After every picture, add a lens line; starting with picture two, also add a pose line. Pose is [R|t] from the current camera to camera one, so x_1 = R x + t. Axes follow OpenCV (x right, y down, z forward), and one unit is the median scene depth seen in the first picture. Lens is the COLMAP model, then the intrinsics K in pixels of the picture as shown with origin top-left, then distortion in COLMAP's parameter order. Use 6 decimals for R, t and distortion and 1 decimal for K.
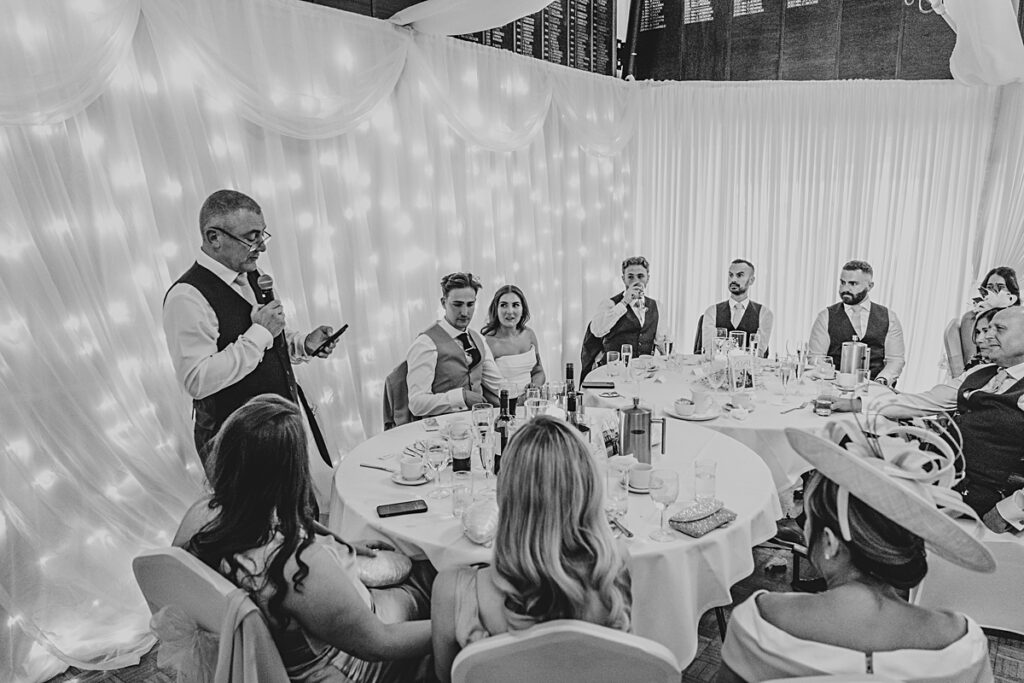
lens RADIAL K [[758.1, 0, 512.0], [0, 758.1, 341.5], [0, 0, 1]] dist [0.000606, 0.005874]
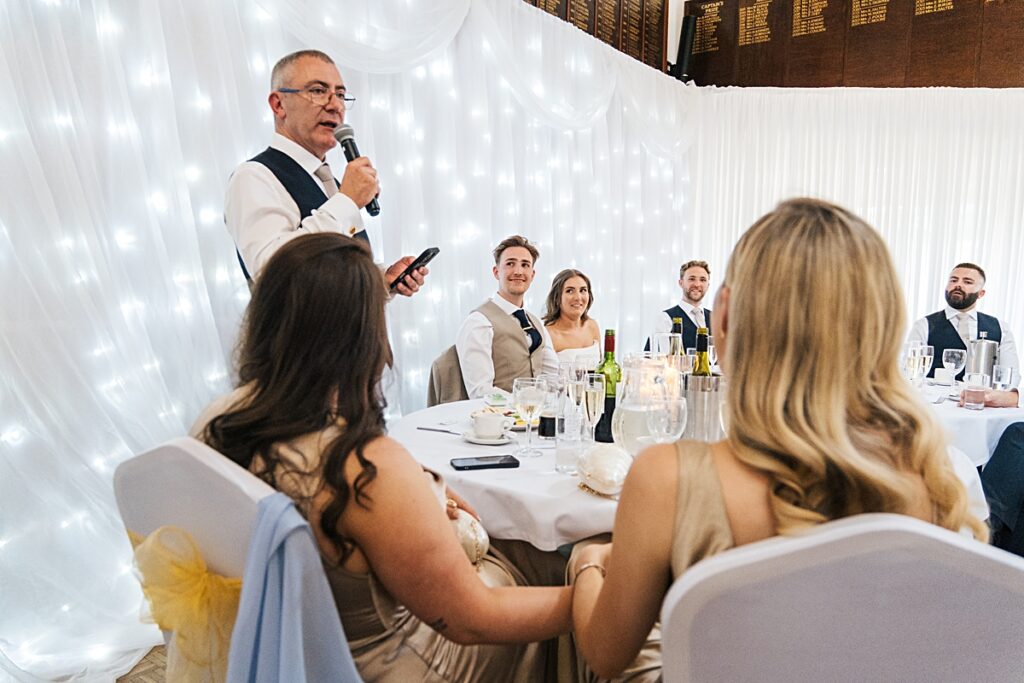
lens RADIAL K [[758.1, 0, 512.0], [0, 758.1, 341.5], [0, 0, 1]] dist [0.000606, 0.005874]
pose [[0.999479, 0.030447, -0.010756, -0.089443], [-0.031371, 0.994501, -0.099919, 0.137409], [0.007655, 0.100205, 0.994937, 0.200384]]
